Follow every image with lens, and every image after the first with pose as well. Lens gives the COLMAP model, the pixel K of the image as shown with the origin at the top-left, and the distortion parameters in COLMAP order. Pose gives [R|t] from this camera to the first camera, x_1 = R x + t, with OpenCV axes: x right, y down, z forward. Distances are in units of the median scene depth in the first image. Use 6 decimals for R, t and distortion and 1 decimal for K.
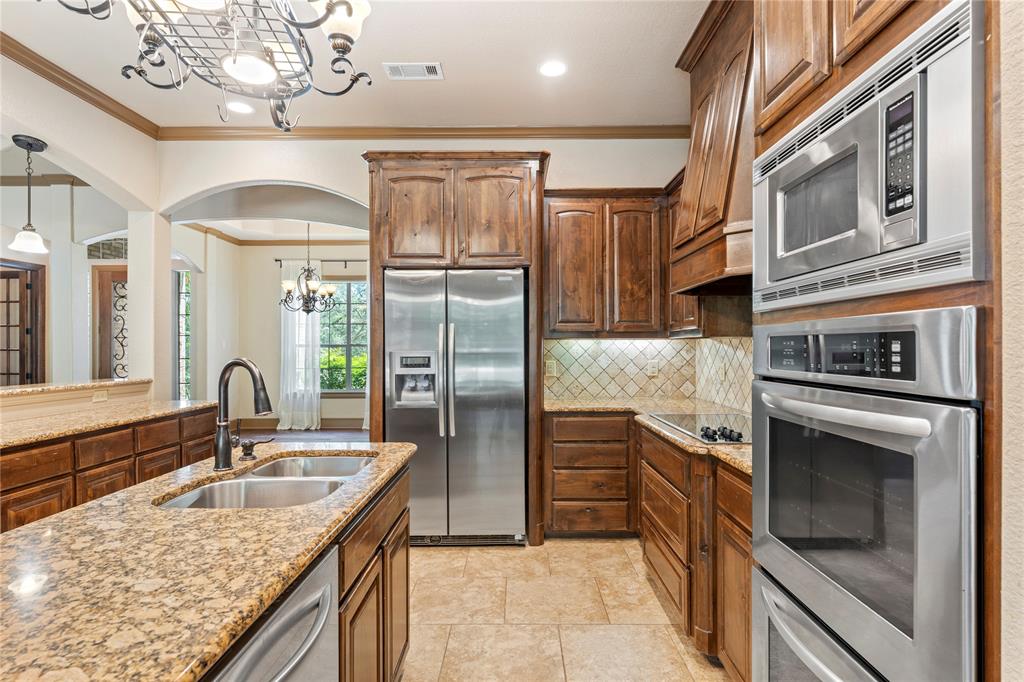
lens RADIAL K [[515.1, 0, 513.5], [0, 515.1, 346.4], [0, 0, 1]] dist [-0.000184, 0.000983]
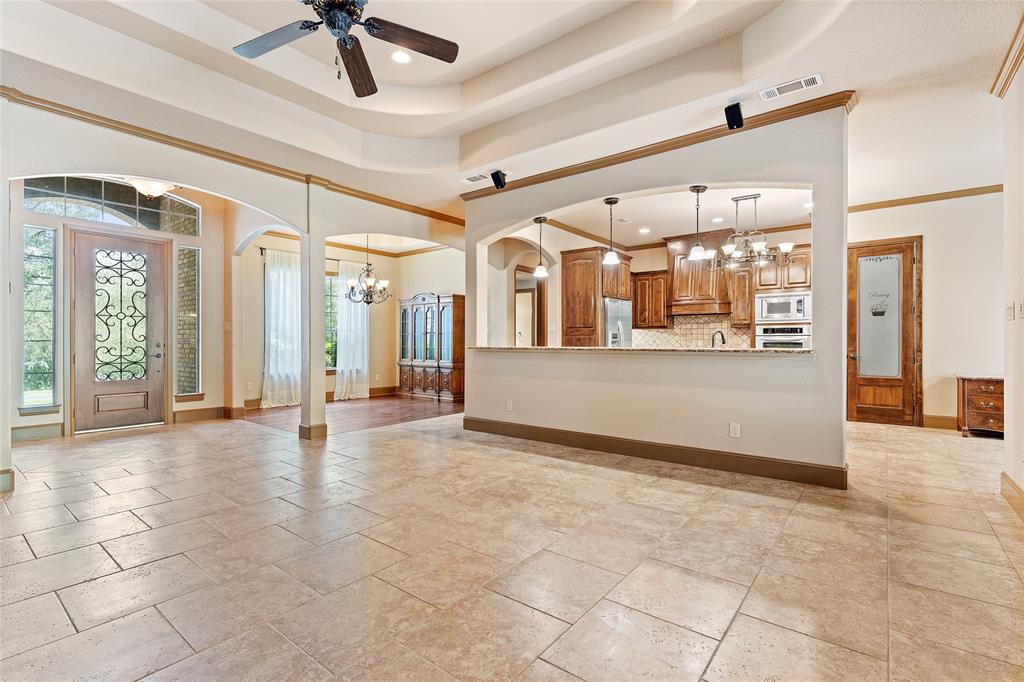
lens RADIAL K [[480.8, 0, 509.3], [0, 480.8, 341.3], [0, 0, 1]] dist [-0.000050, -0.000059]
pose [[0.617612, 0.003382, 0.786476, -2.294622], [-0.001989, 0.999994, -0.002738, 0.061556], [-0.786481, 0.000127, 0.617615, -0.024604]]
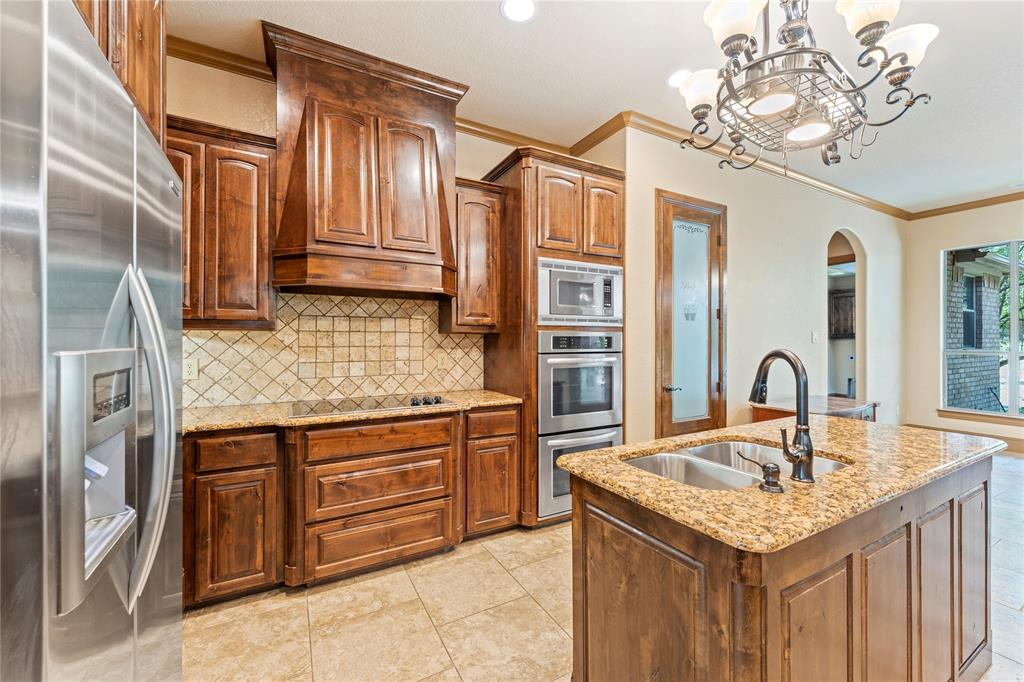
lens RADIAL K [[409.5, 0, 512.3], [0, 409.5, 341.7], [0, 0, 1]] dist [0.000968, -0.000847]
pose [[-0.492710, 0.000037, 0.870194, -0.477566], [-0.000521, 1.000000, -0.000338, 0.003695], [-0.870194, -0.000620, -0.492709, 0.919197]]
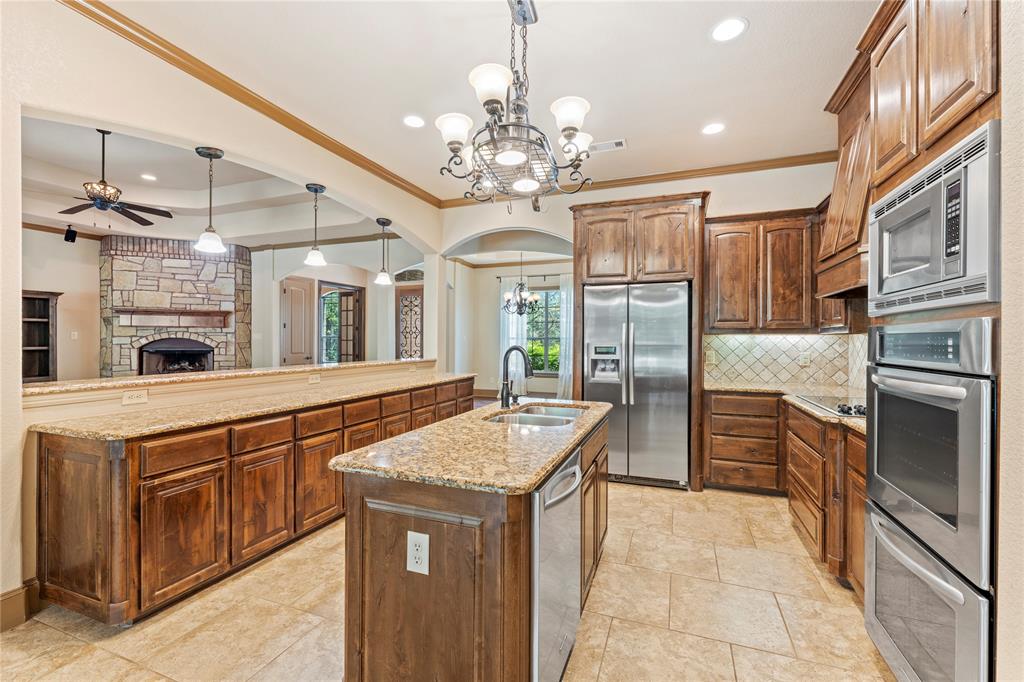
lens RADIAL K [[428.4, 0, 514.7], [0, 428.4, 340.6], [0, 0, 1]] dist [-0.002203, 0.001241]
pose [[0.935617, 0.006640, -0.352954, -0.007555], [-0.005561, 0.999976, 0.004069, -0.000462], [0.352973, -0.001844, 0.935632, -0.190253]]
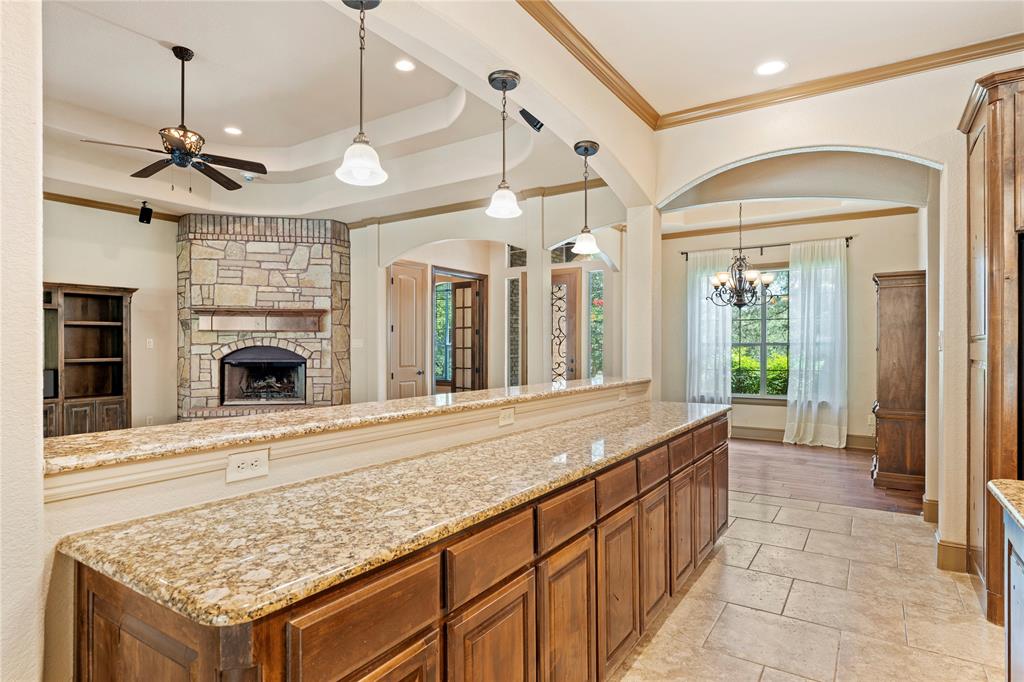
lens RADIAL K [[547.8, 0, 516.9], [0, 547.8, 346.2], [0, 0, 1]] dist [0.000809, -0.001763]
pose [[0.840858, 0.001578, -0.541254, -0.433739], [-0.001178, 0.999999, 0.001086, 0.002094], [0.541255, -0.000276, 0.840859, 0.000499]]
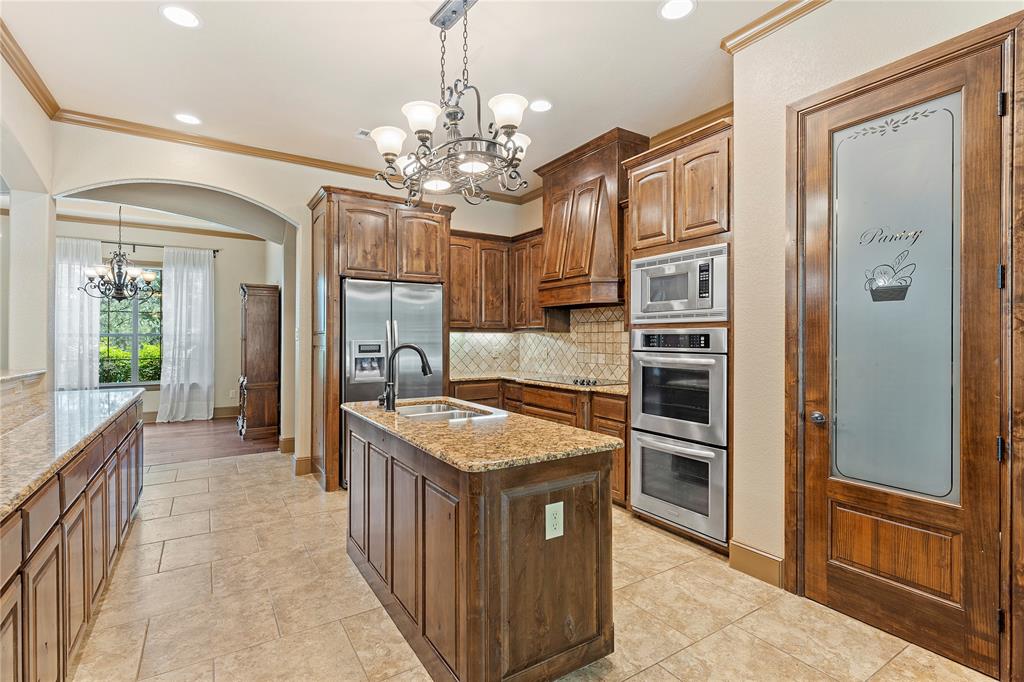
lens RADIAL K [[480.8, 0, 513.6], [0, 480.8, 336.9], [0, 0, 1]] dist [-0.000050, -0.000059]
pose [[0.838640, 0.005234, 0.544660, -0.559056], [-0.004615, 0.999986, -0.002505, 0.001155], [-0.544666, -0.000413, 0.838653, -0.264225]]
